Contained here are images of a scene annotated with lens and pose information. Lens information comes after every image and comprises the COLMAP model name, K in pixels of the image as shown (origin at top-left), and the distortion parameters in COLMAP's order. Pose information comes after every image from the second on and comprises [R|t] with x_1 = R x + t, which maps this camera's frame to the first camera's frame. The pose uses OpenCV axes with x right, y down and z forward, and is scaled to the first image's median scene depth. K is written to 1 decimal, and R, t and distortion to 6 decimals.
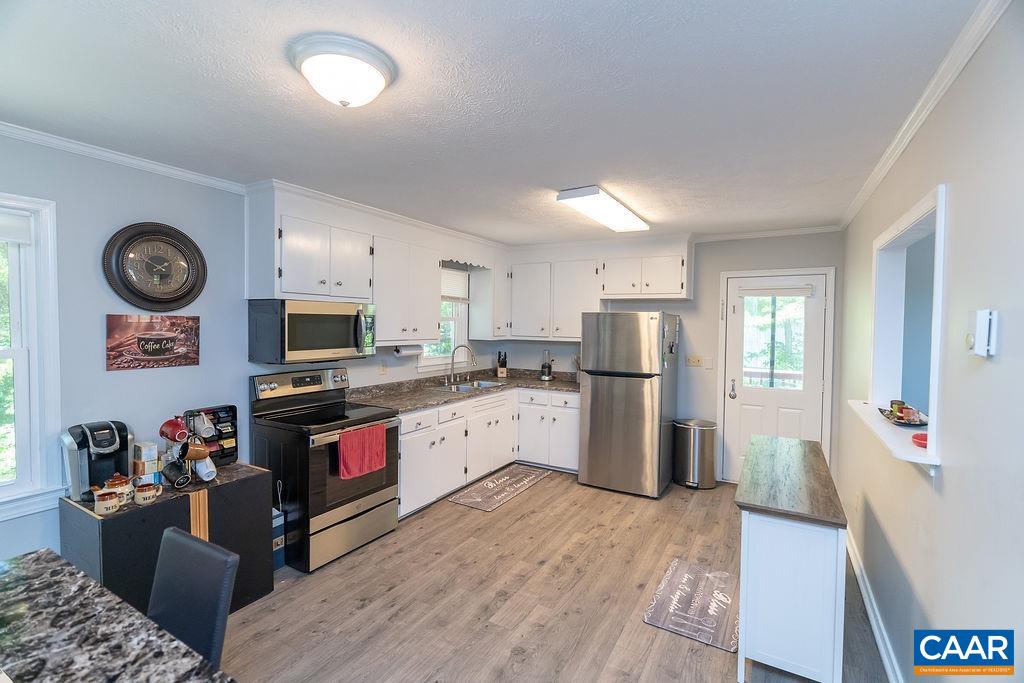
lens RADIAL K [[459.9, 0, 512.5], [0, 459.9, 338.1], [0, 0, 1]] dist [-0.004283, 0.000665]
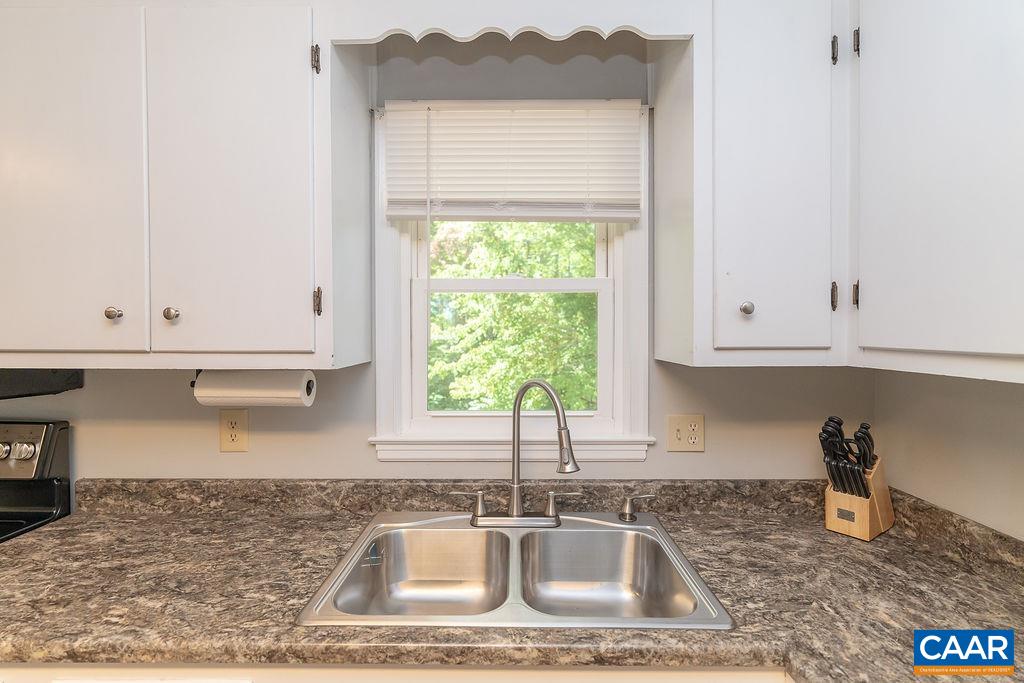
lens RADIAL K [[473.0, 0, 511.6], [0, 473.0, 339.7], [0, 0, 1]] dist [-0.003016, 0.000070]
pose [[0.499231, -0.002518, -0.866465, 0.163155], [-0.023203, 0.999598, -0.016274, -0.003858], [0.866158, 0.028229, 0.498972, 1.286618]]
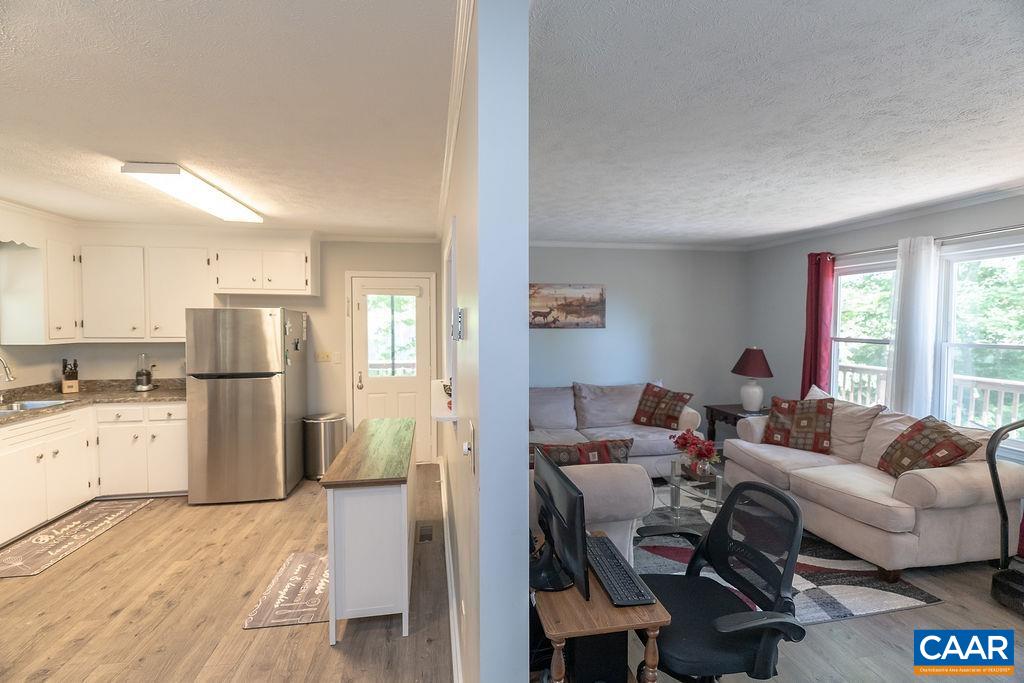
lens RADIAL K [[458.0, 0, 513.6], [0, 458.0, 337.1], [0, 0, 1]] dist [-0.003590, 0.000594]
pose [[0.762799, -0.031837, 0.645851, 0.087814], [0.028676, 0.999470, 0.015399, 0.004607], [-0.646000, 0.006774, 0.763308, -0.077408]]
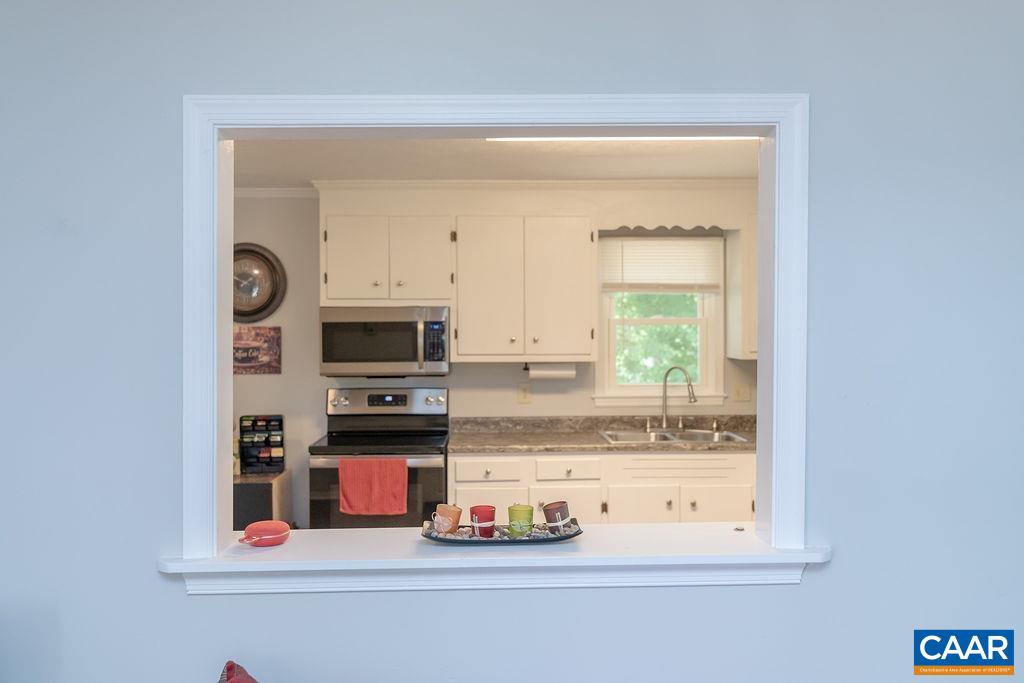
lens RADIAL K [[854.4, 0, 512.0], [0, 854.4, 341.5], [0, 0, 1]] dist [-0.002497, -0.000397]
pose [[0.531724, 0.003042, -0.846912, 1.049036], [-0.016937, 0.999832, -0.007042, -0.007909], [0.846748, 0.018088, 0.531686, 0.367268]]
